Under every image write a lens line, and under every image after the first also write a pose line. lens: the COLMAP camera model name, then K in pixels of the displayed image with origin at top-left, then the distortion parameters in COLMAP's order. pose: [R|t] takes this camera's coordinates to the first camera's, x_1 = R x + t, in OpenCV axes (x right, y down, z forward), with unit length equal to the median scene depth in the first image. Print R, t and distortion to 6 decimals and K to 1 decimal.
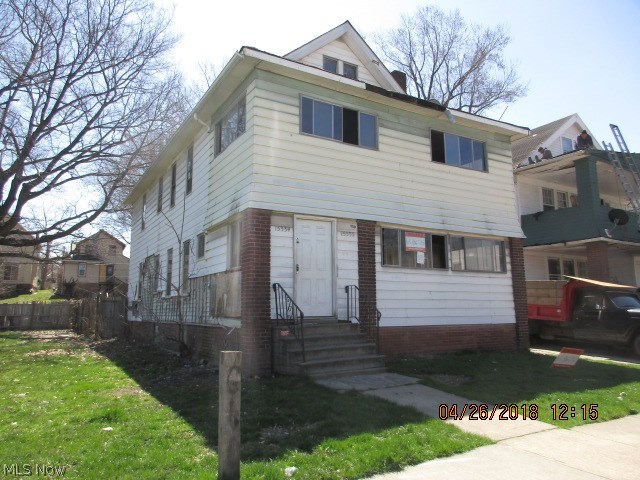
lens RADIAL K [[466.0, 0, 319.2], [0, 466.0, 239.0], [0, 0, 1]] dist [-0.005986, 0.002719]
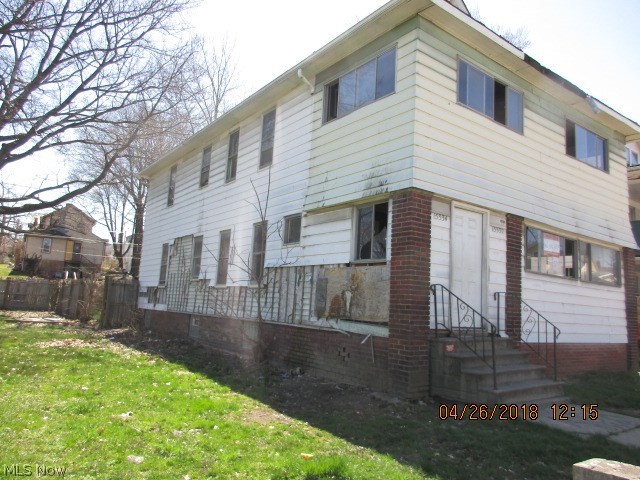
lens RADIAL K [[466.0, 0, 320.4], [0, 466.0, 240.2], [0, 0, 1]] dist [-0.005986, 0.002719]
pose [[0.992792, 0.077549, 0.091376, -0.284382], [-0.078777, 0.996843, 0.009905, 0.021068], [-0.090320, -0.017032, 0.995767, 0.172281]]
